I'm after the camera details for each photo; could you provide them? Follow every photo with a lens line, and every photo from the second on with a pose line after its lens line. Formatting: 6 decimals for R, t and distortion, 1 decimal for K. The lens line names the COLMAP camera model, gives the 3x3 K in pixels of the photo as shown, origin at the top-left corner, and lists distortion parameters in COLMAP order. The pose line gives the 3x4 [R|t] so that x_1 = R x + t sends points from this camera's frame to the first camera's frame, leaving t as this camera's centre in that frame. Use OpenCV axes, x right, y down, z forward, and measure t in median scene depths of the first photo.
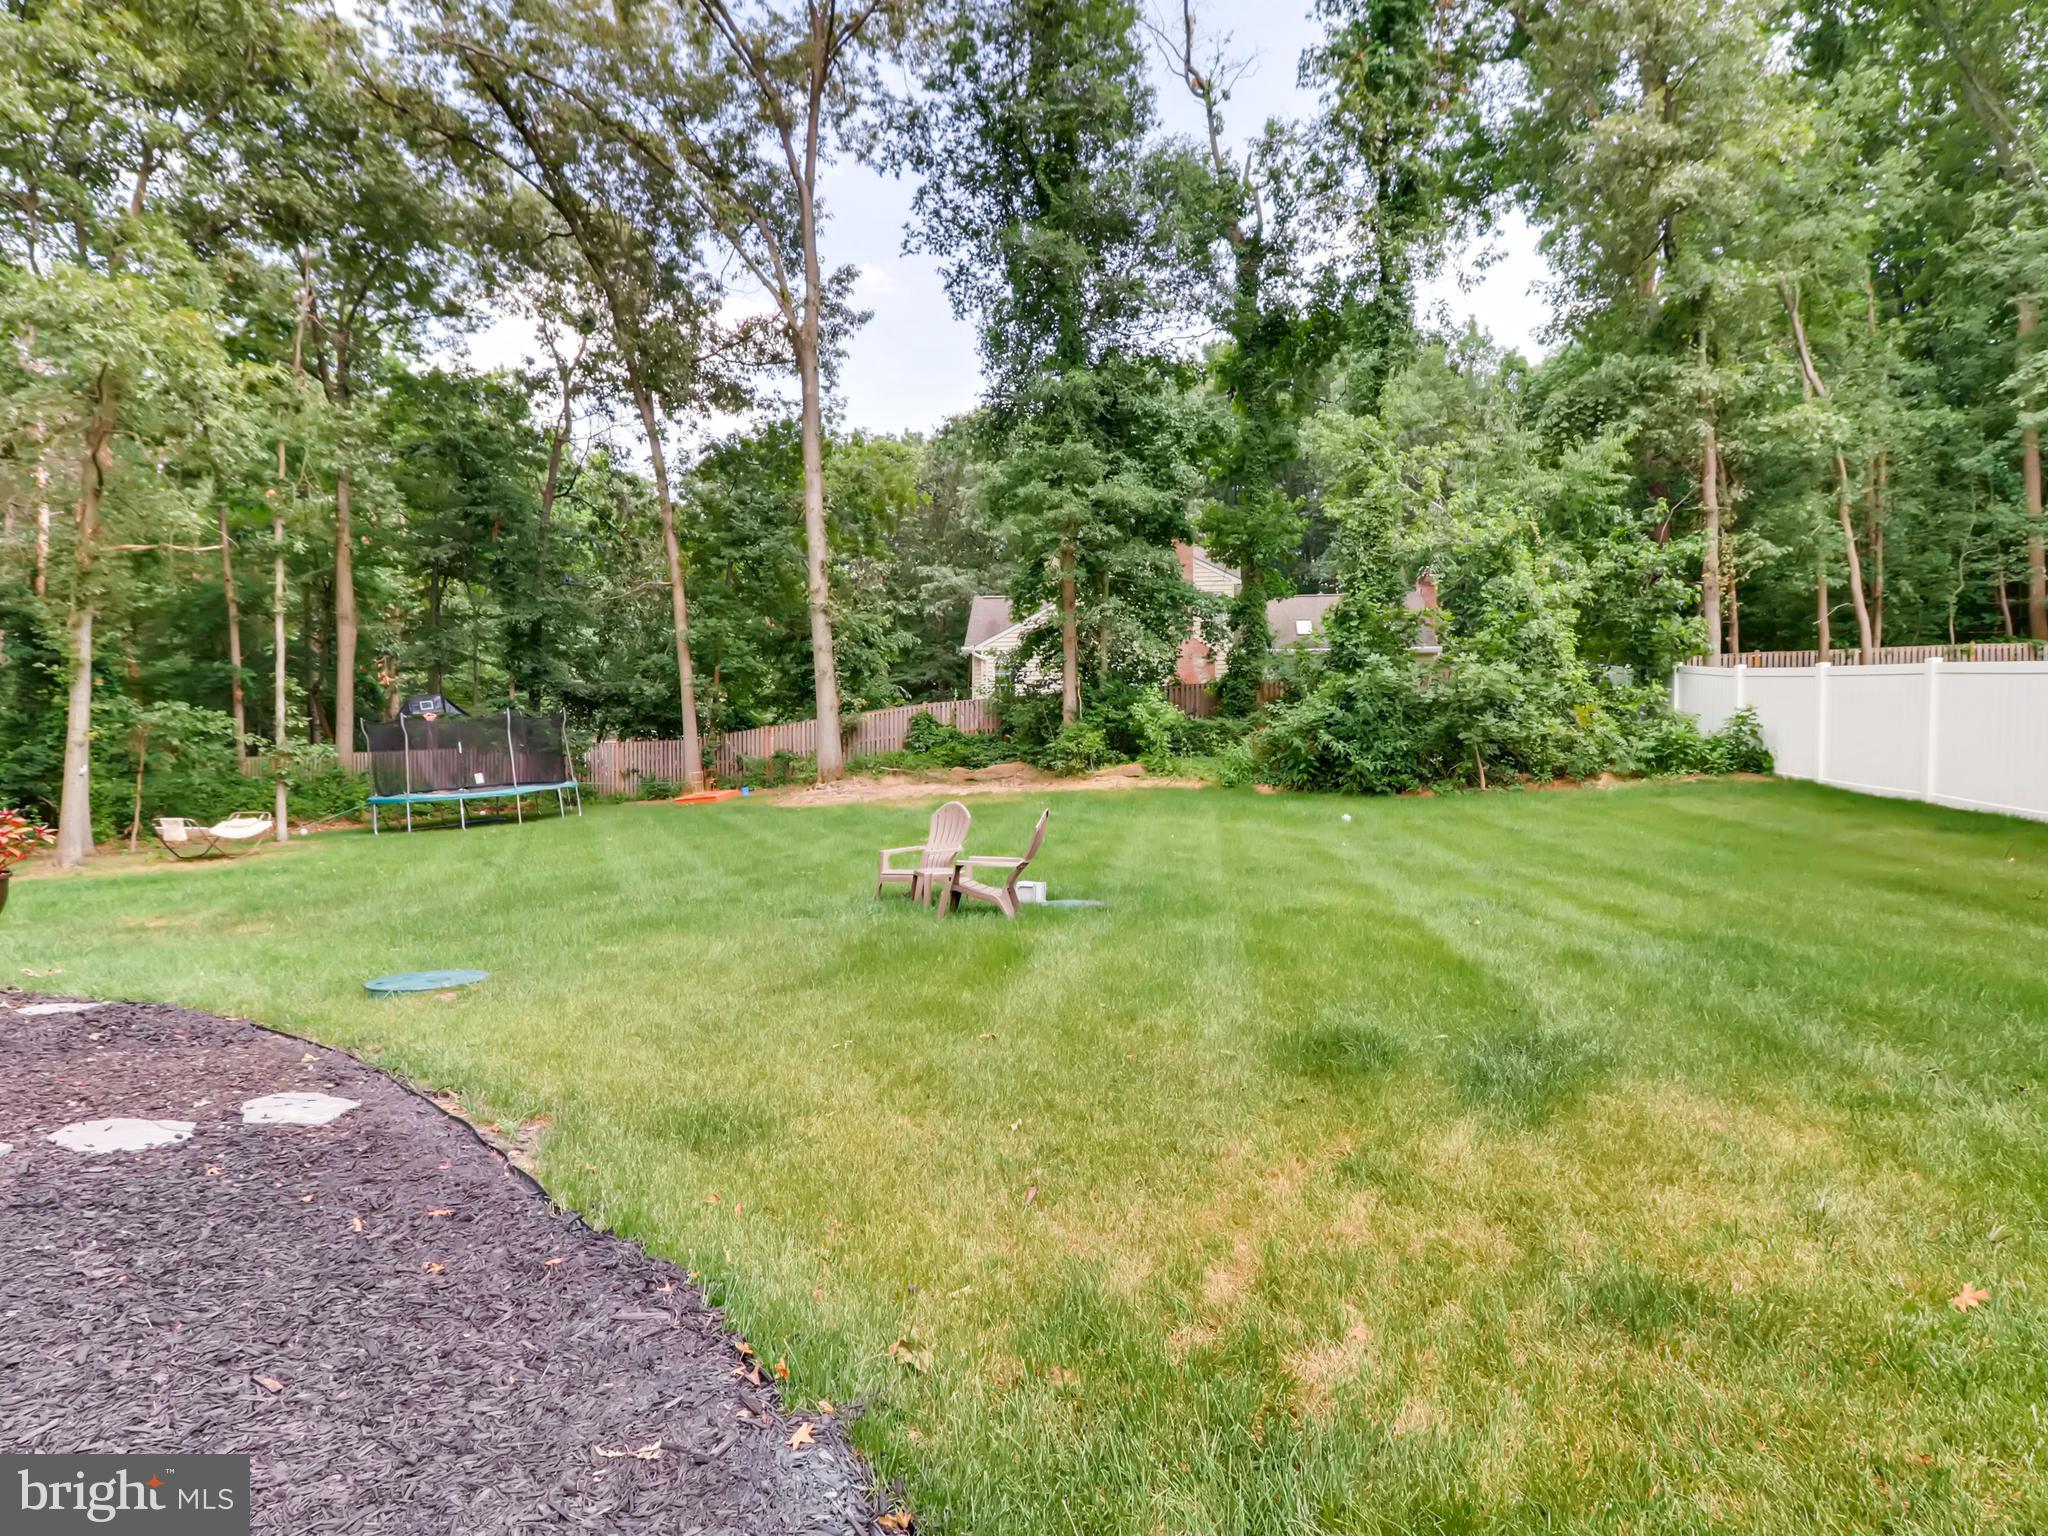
lens RADIAL K [[1052.6, 0, 1022.5], [0, 1052.6, 768.4], [0, 0, 1]] dist [0.007954, -0.000760]
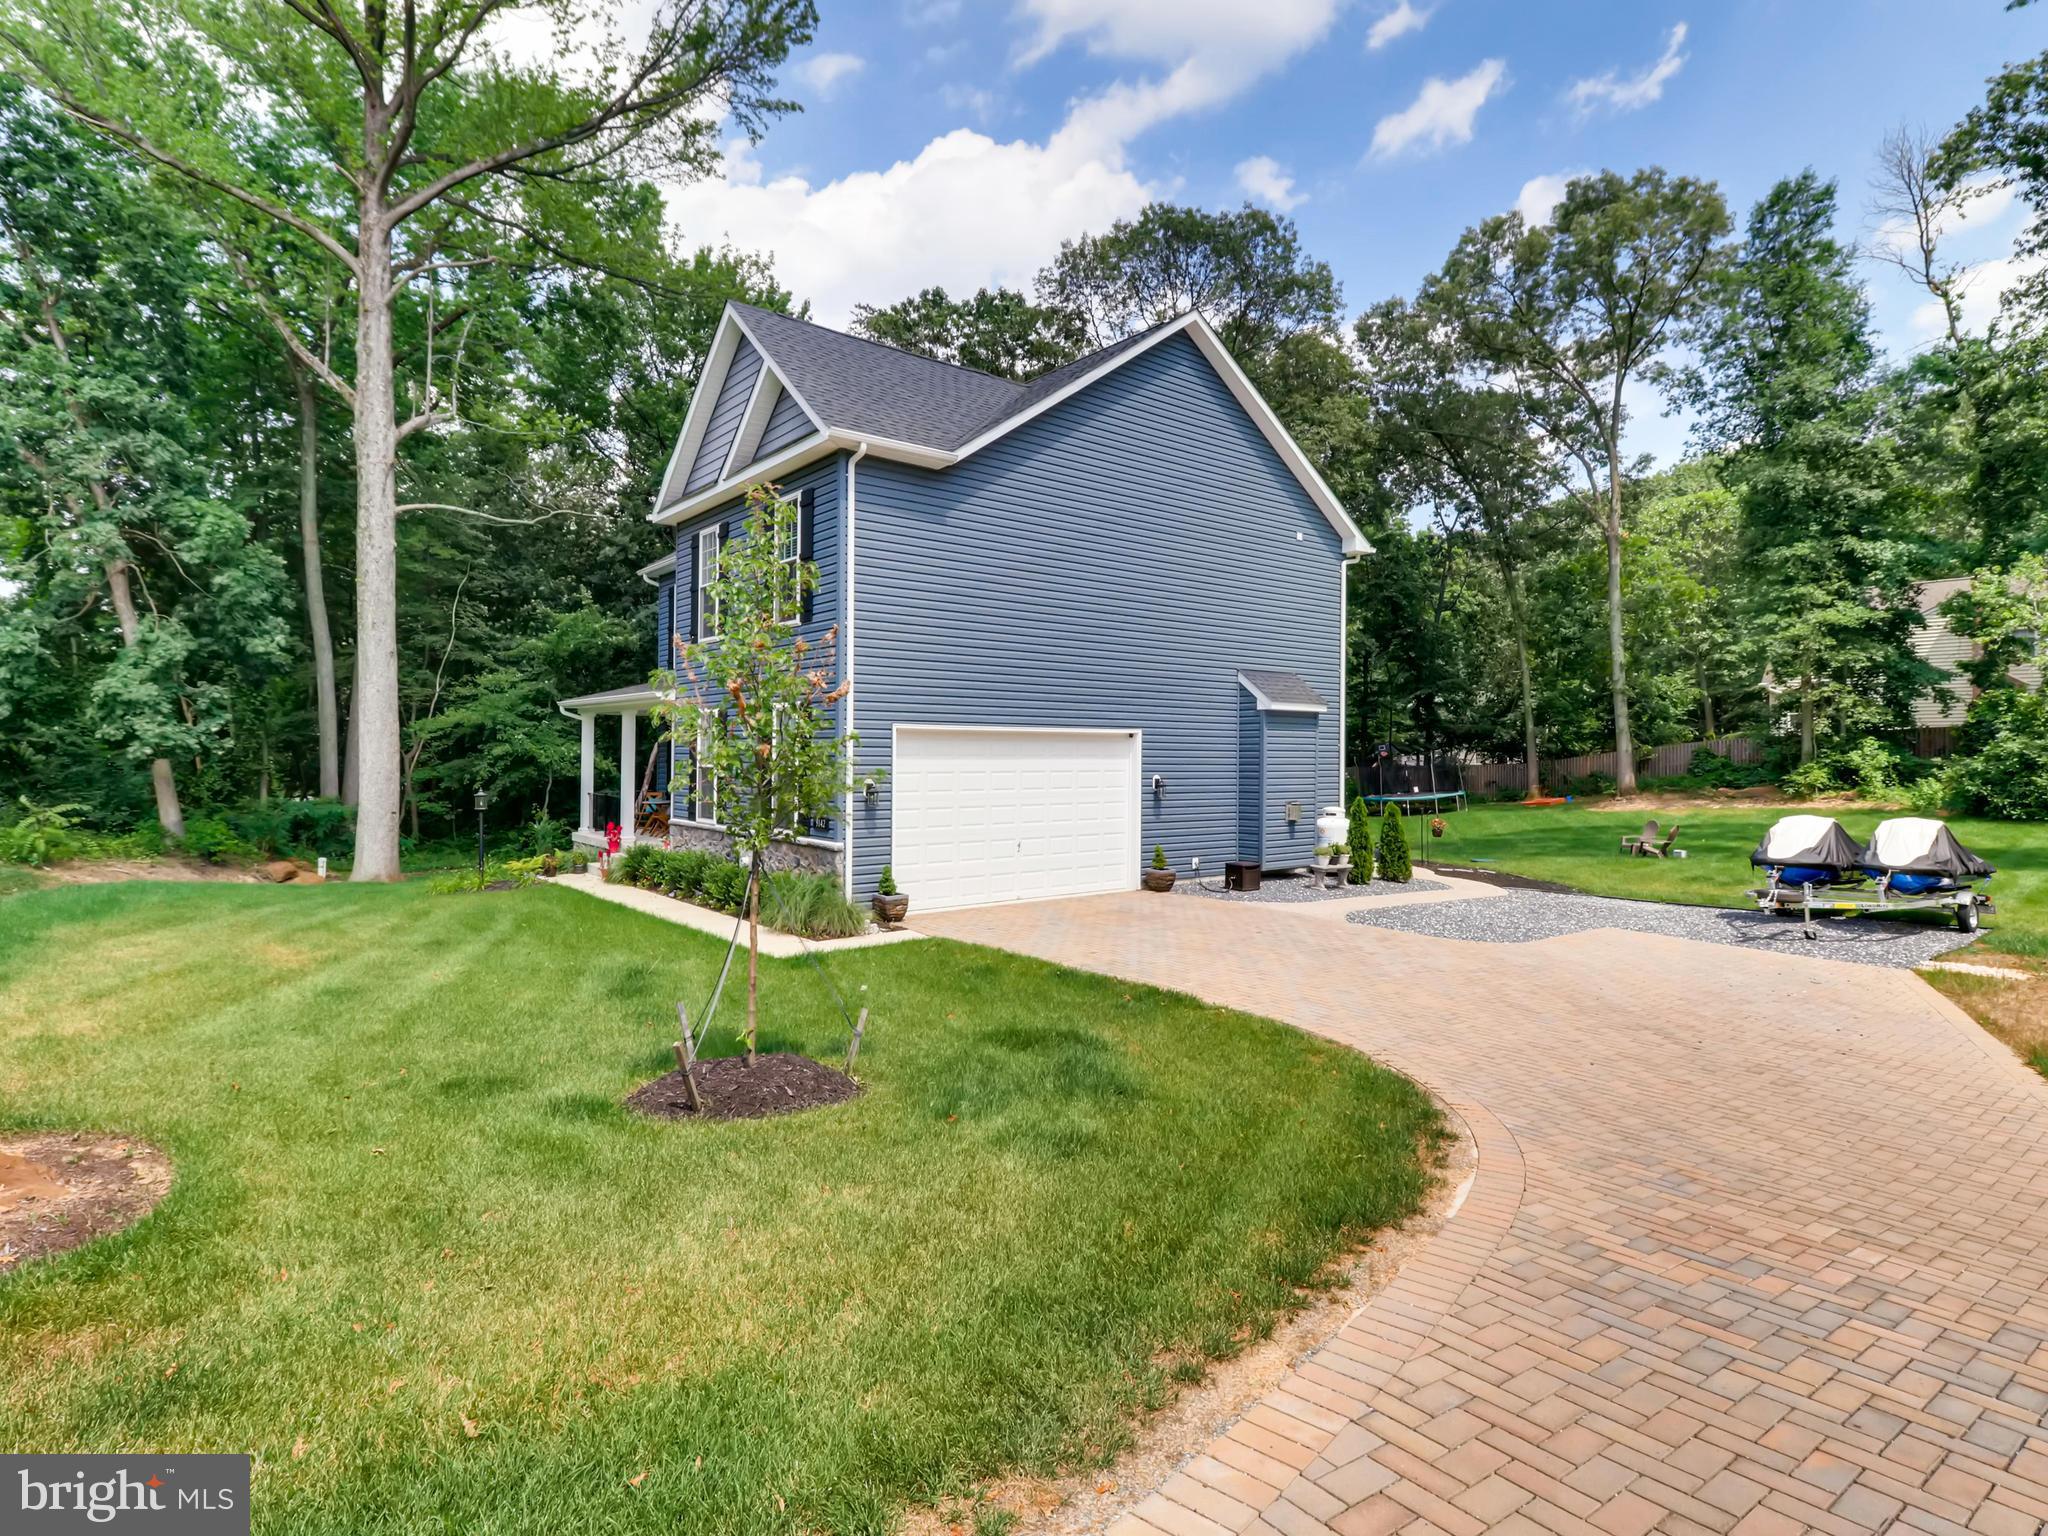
lens RADIAL K [[1052.6, 0, 1028.1], [0, 1052.6, 754.8], [0, 0, 1]] dist [0.007954, -0.000760]
pose [[0.745945, 0.002712, -0.666003, 0.202899], [-0.000623, 0.999994, 0.003374, -0.053578], [0.666008, -0.002102, 0.745942, -0.792579]]
